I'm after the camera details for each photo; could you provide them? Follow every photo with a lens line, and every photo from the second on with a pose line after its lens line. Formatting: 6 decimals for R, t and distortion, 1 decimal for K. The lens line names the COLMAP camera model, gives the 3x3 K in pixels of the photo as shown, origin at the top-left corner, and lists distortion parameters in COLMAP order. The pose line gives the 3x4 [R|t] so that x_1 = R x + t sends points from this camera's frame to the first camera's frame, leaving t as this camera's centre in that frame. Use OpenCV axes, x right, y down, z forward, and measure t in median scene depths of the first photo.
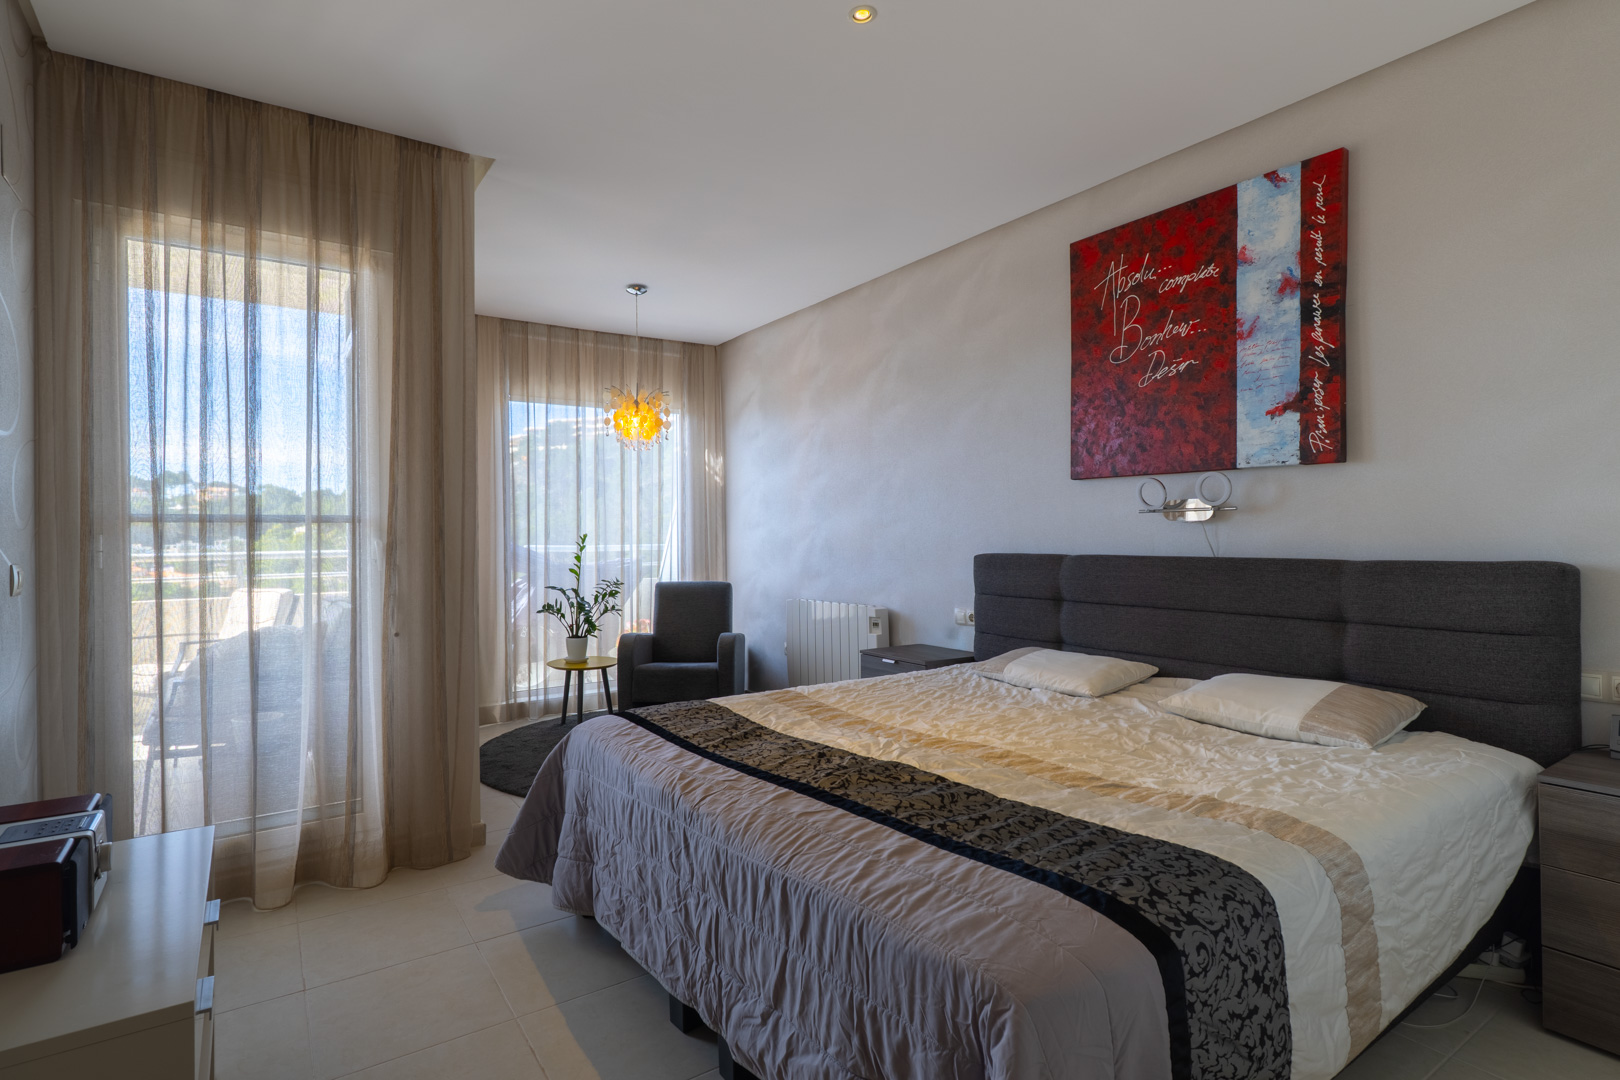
lens RADIAL K [[833.2, 0, 794.4], [0, 833.2, 534.5], [0, 0, 1]] dist [0.004140, -0.002345]
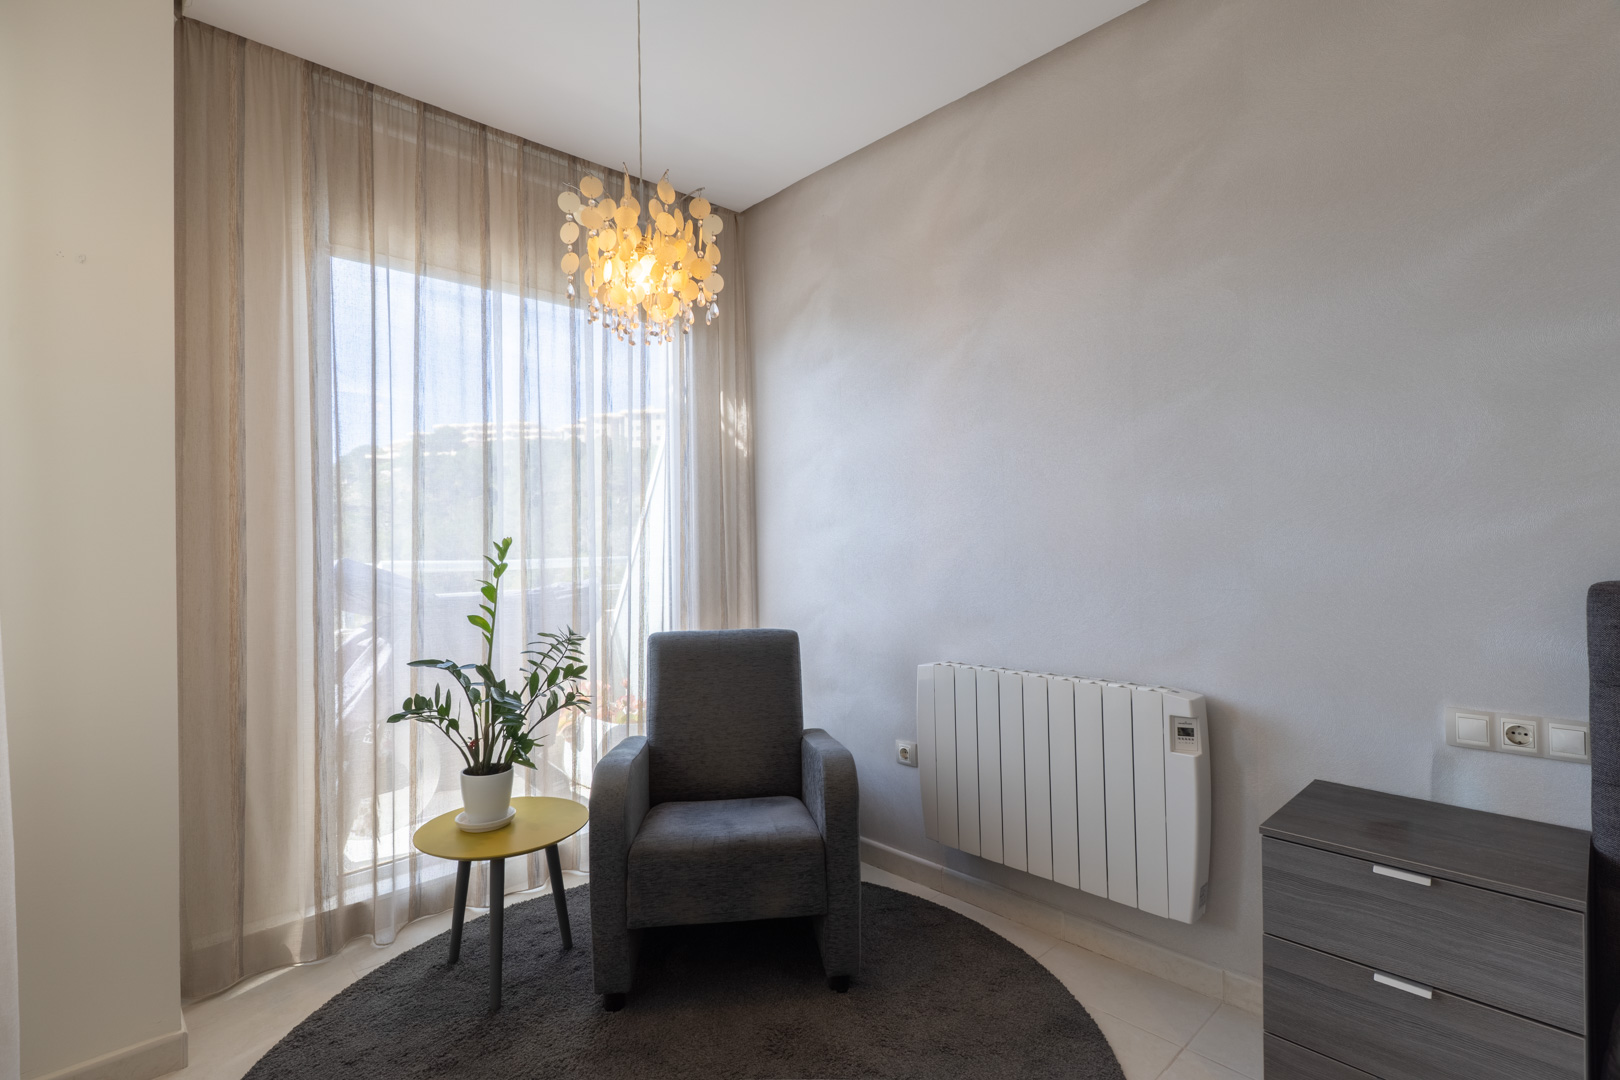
lens RADIAL K [[775.0, 0, 834.3], [0, 775.0, 535.9], [0, 0, 1]] dist [0.002627, -0.001437]
pose [[0.981411, -0.000387, 0.191919, -0.159129], [0.001715, 0.999976, -0.006751, 0.001447], [-0.191911, 0.006954, 0.981388, 0.559716]]
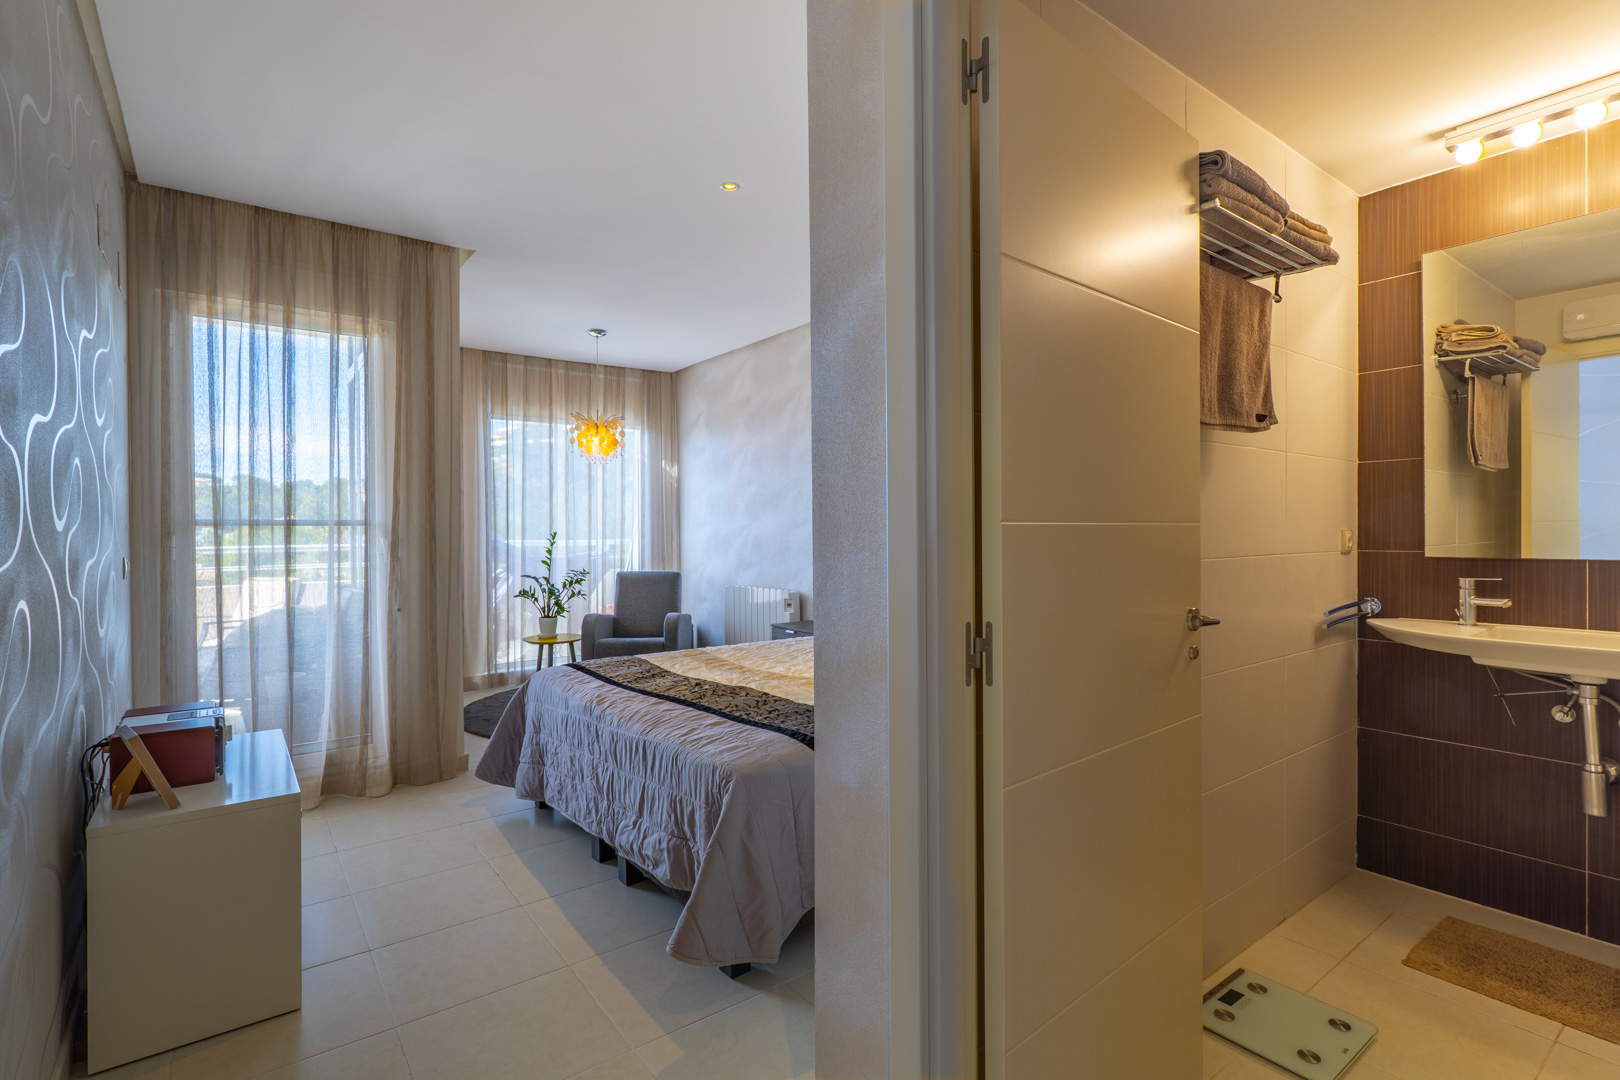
lens RADIAL K [[775.0, 0, 831.1], [0, 775.0, 535.5], [0, 0, 1]] dist [0.002627, -0.001437]
pose [[0.996926, 0.003439, 0.078269, 0.058301], [-0.004092, 0.999958, 0.008183, -0.005935], [-0.078237, -0.008479, 0.996899, -0.147749]]
